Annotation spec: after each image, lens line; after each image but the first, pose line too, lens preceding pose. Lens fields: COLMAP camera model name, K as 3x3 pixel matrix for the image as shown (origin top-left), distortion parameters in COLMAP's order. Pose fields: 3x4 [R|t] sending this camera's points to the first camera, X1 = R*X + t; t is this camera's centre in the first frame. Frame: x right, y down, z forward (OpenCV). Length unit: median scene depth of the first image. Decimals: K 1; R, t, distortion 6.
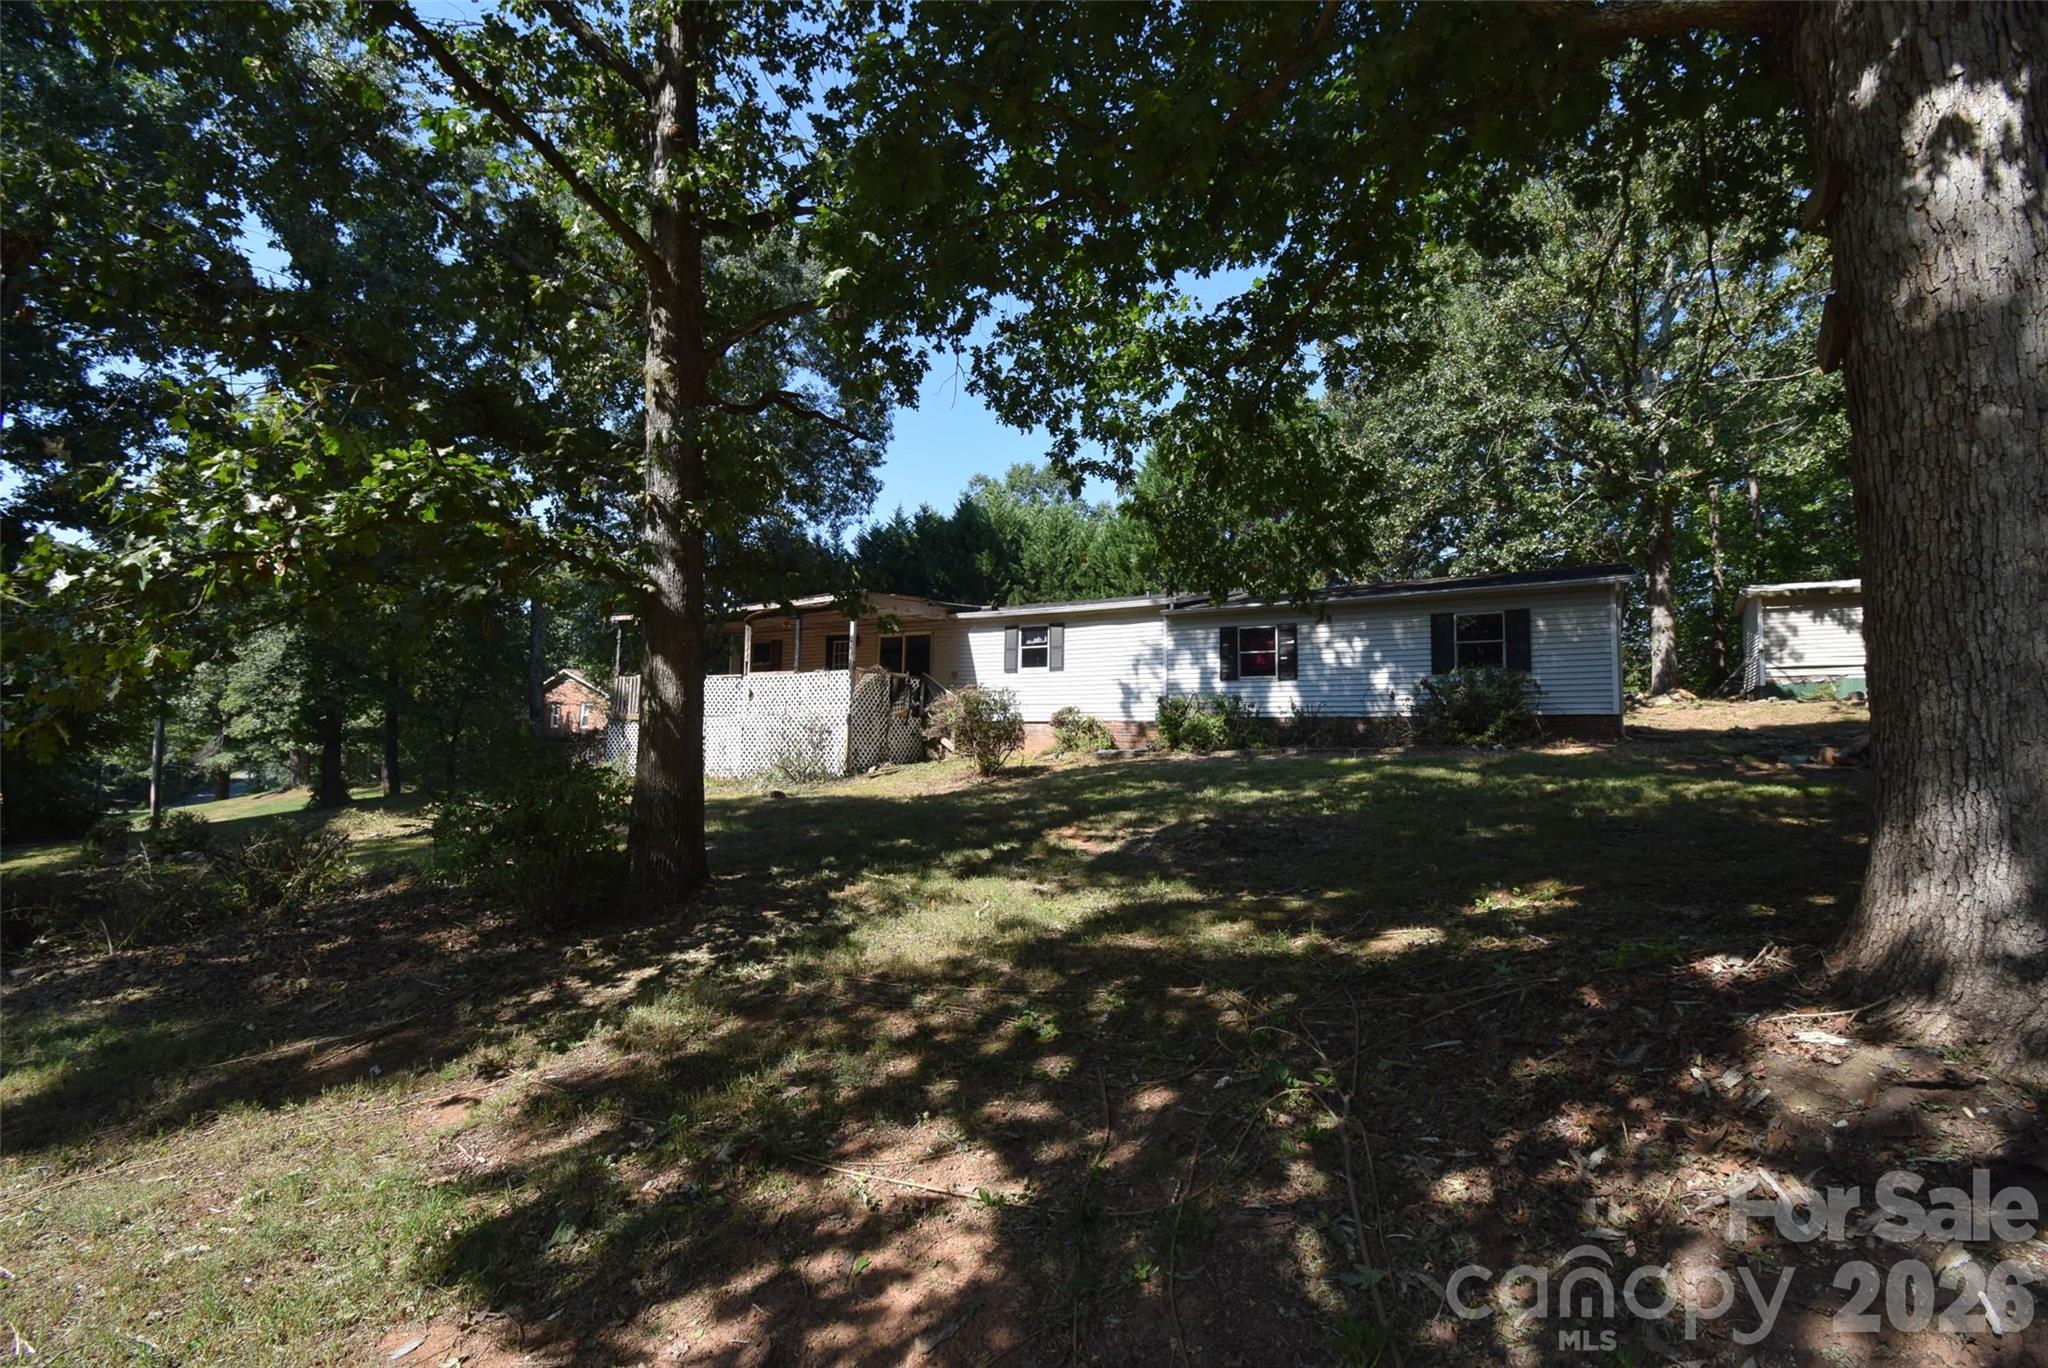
lens RADIAL K [[909.3, 0, 1026.3], [0, 909.3, 676.9], [0, 0, 1]] dist [0.014612, -0.022542]
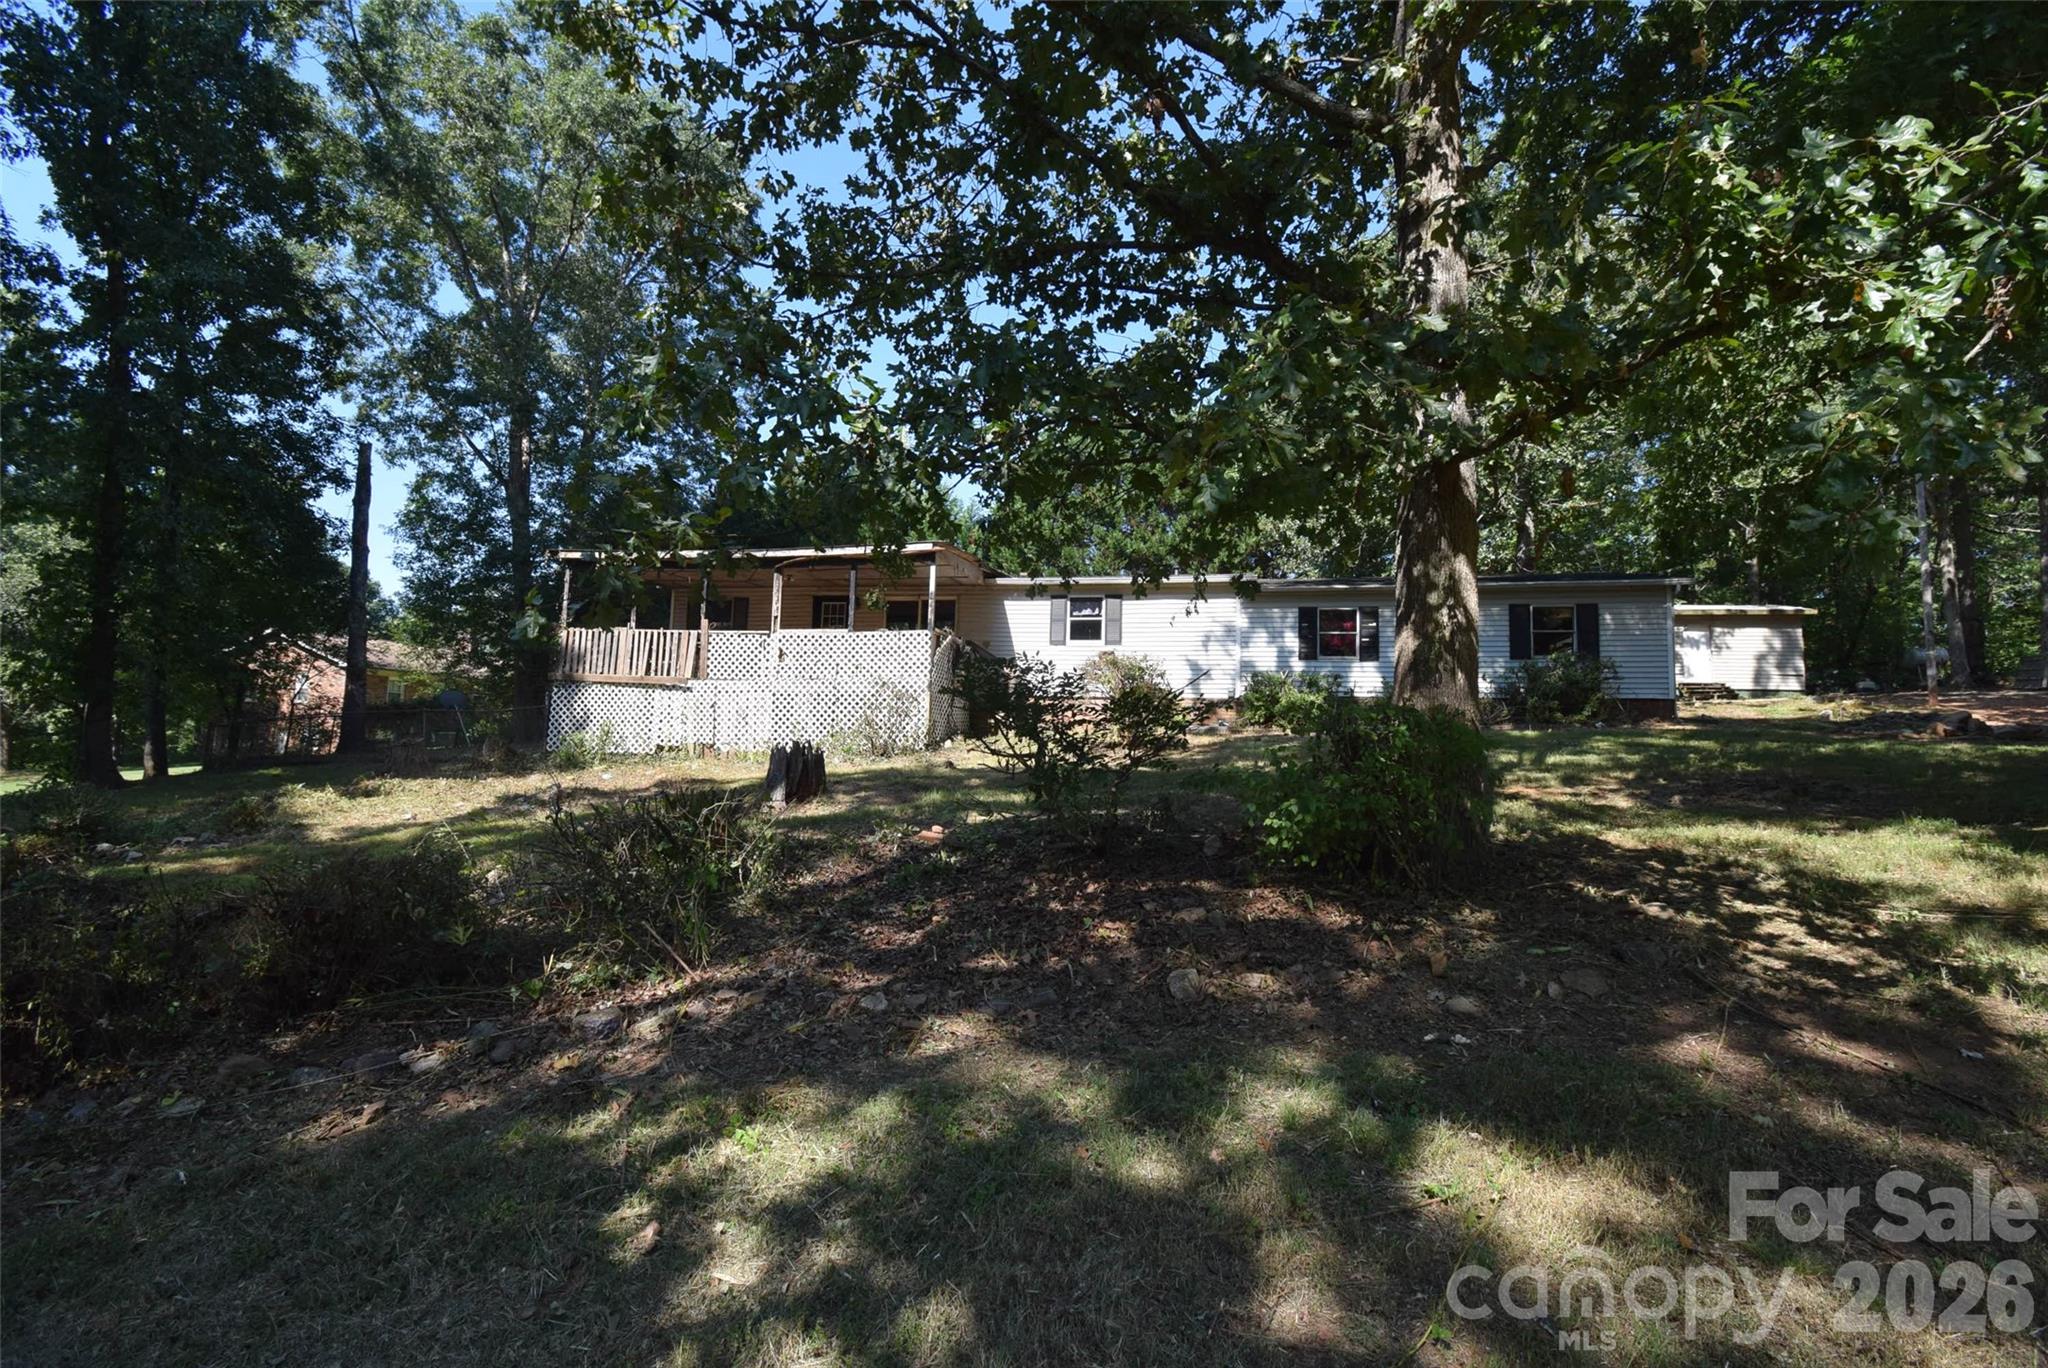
lens RADIAL K [[909.3, 0, 1026.3], [0, 909.3, 676.9], [0, 0, 1]] dist [0.014612, -0.022542]
pose [[0.949286, 0.037378, 0.312184, -0.349088], [-0.037220, 0.999286, -0.006468, 0.036550], [-0.312203, -0.005479, 0.950000, 0.124310]]
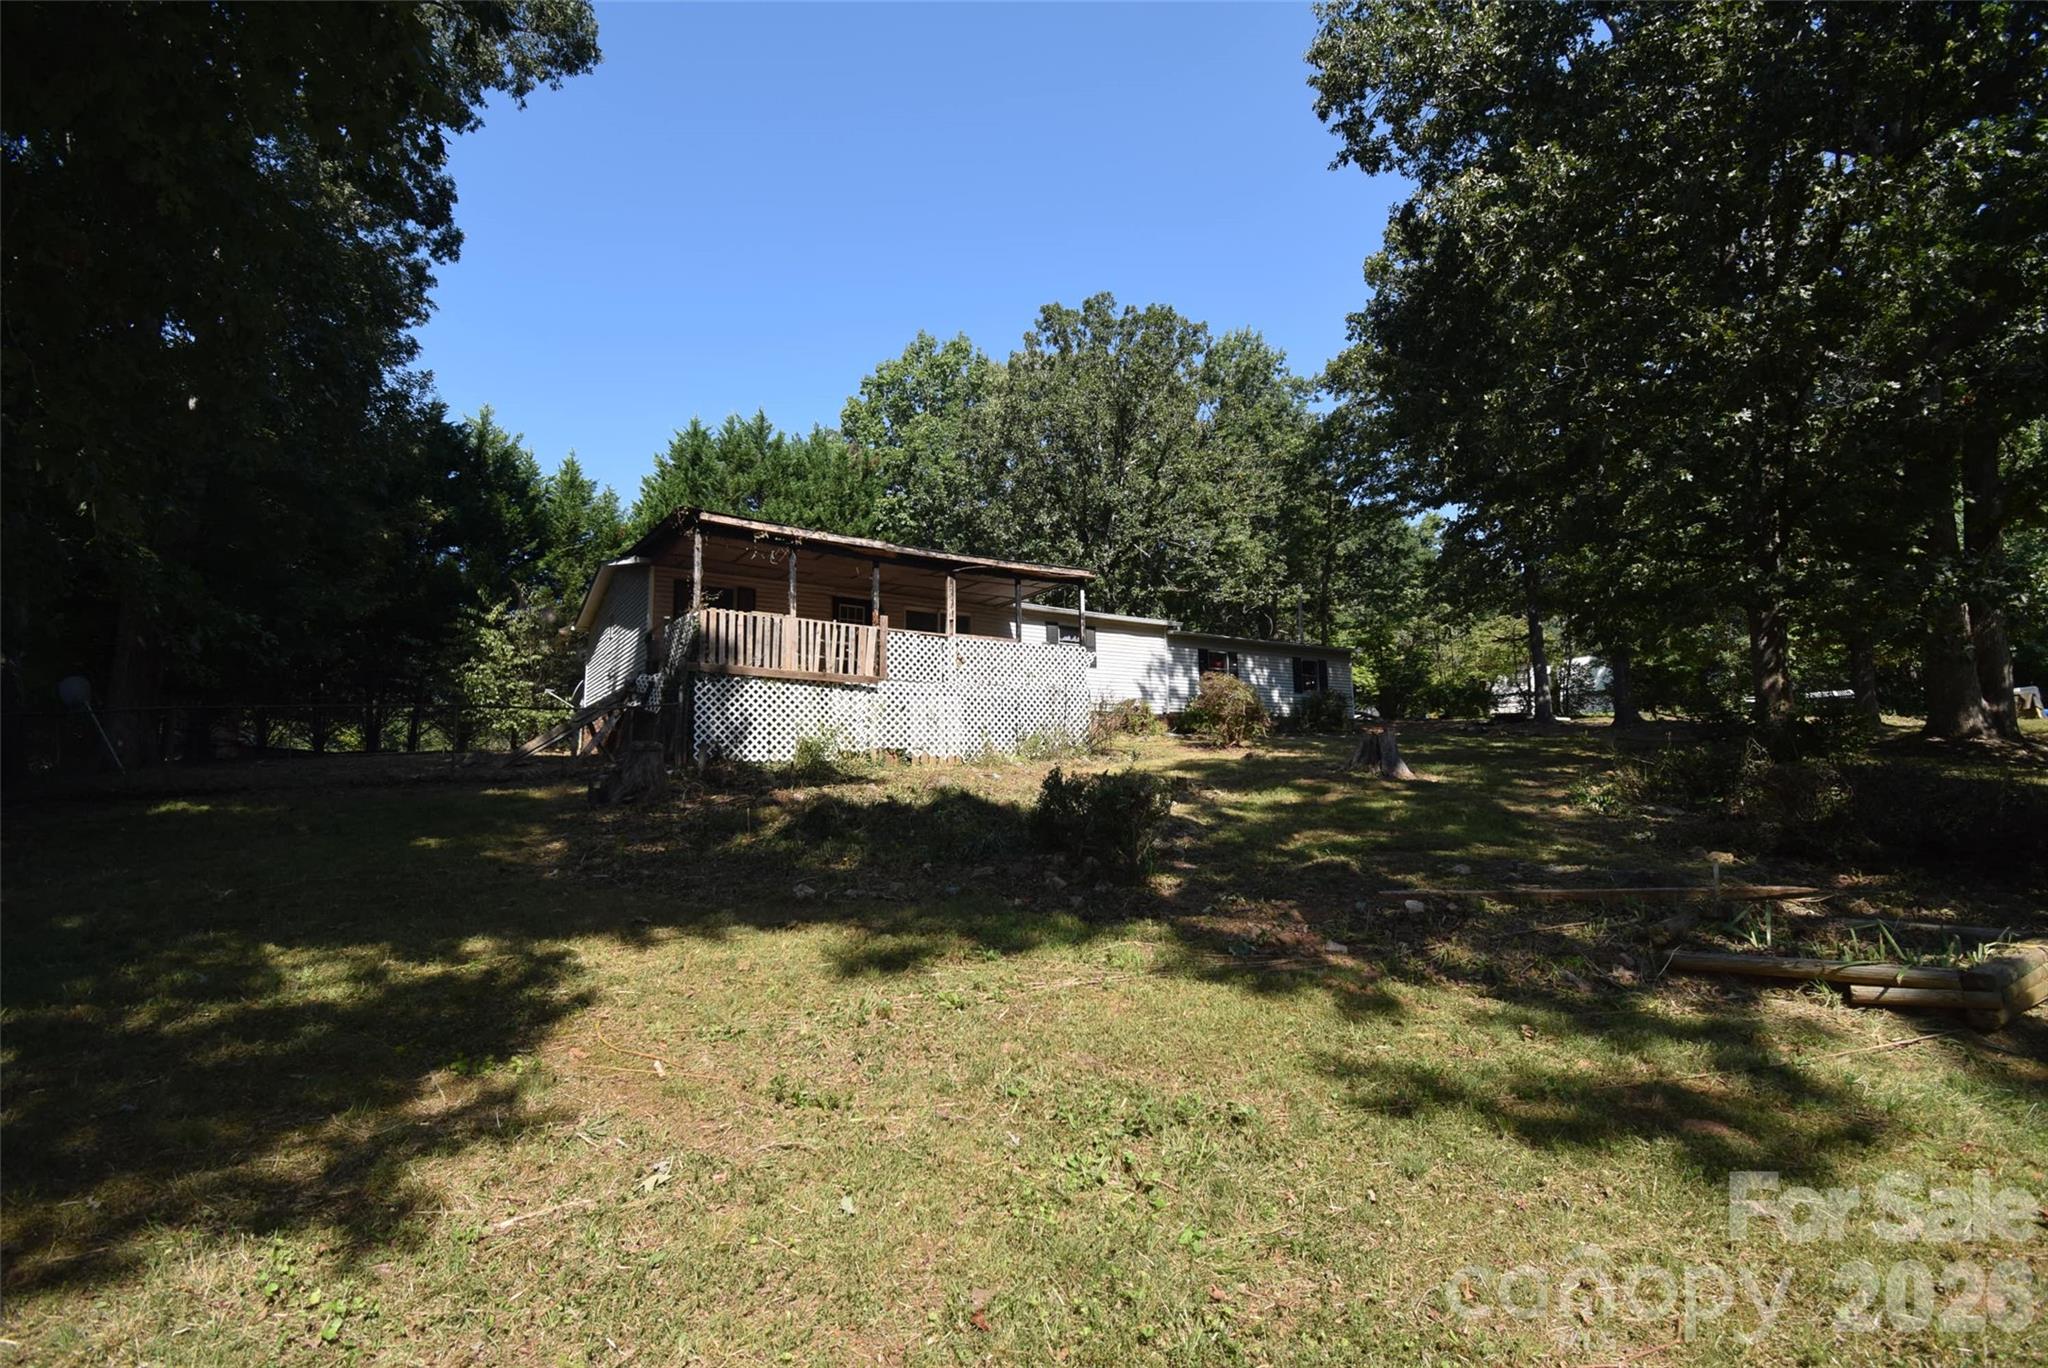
lens RADIAL K [[909.3, 0, 1026.3], [0, 909.3, 676.9], [0, 0, 1]] dist [0.014612, -0.022542]
pose [[0.434989, 0.092879, 0.895633, -1.026658], [-0.049174, 0.995632, -0.079366, 0.098645], [-0.899092, -0.009519, 0.437656, 0.572755]]
